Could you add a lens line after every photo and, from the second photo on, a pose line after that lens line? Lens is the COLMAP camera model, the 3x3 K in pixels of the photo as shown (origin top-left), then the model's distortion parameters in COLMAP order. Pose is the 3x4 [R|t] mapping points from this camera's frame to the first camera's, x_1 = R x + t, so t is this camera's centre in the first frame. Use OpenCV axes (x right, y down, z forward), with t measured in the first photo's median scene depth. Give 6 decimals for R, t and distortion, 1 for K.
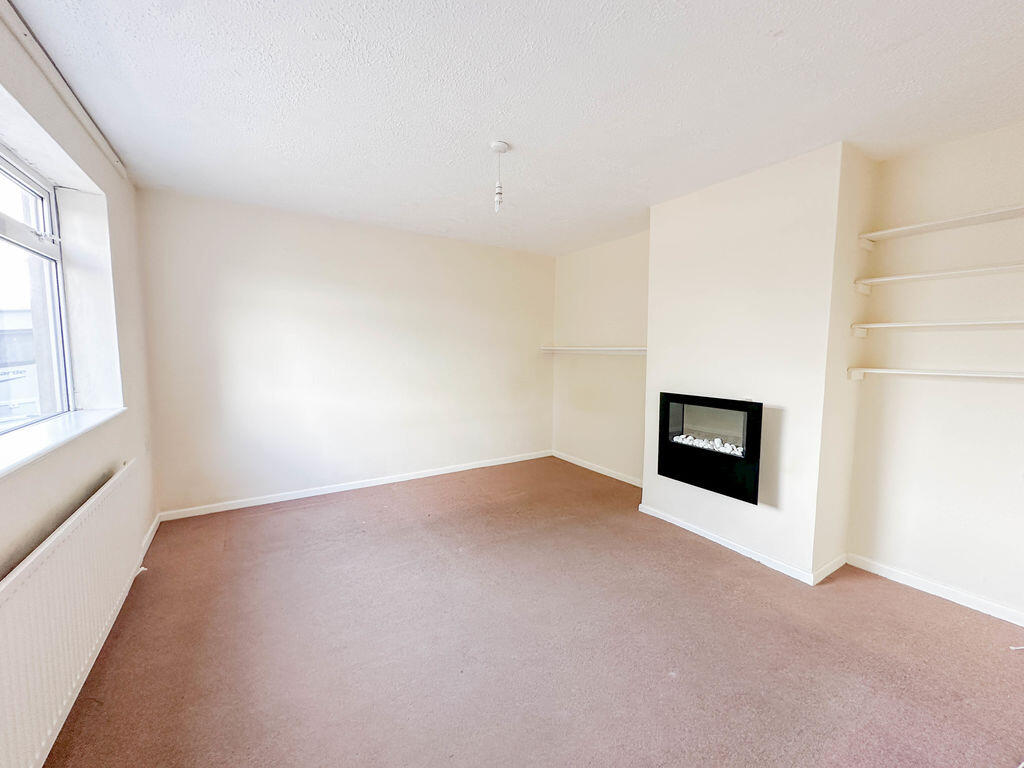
lens RADIAL K [[407.1, 0, 510.9], [0, 407.1, 382.9], [0, 0, 1]] dist [-0.000914, 0.000026]
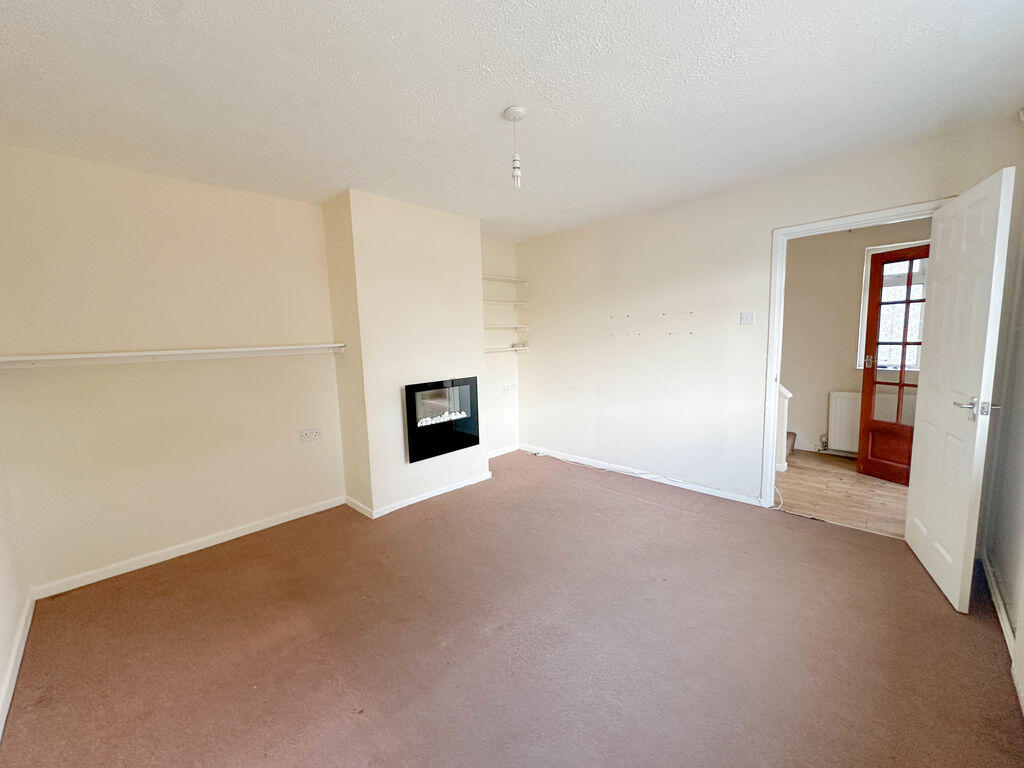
lens RADIAL K [[407.1, 0, 510.9], [0, 407.1, 382.9], [0, 0, 1]] dist [-0.000914, 0.000026]
pose [[-0.232886, -0.103506, 0.966980, -0.724417], [0.114400, 0.984501, 0.132933, -0.093850], [-0.965752, 0.141581, -0.217436, 0.987931]]
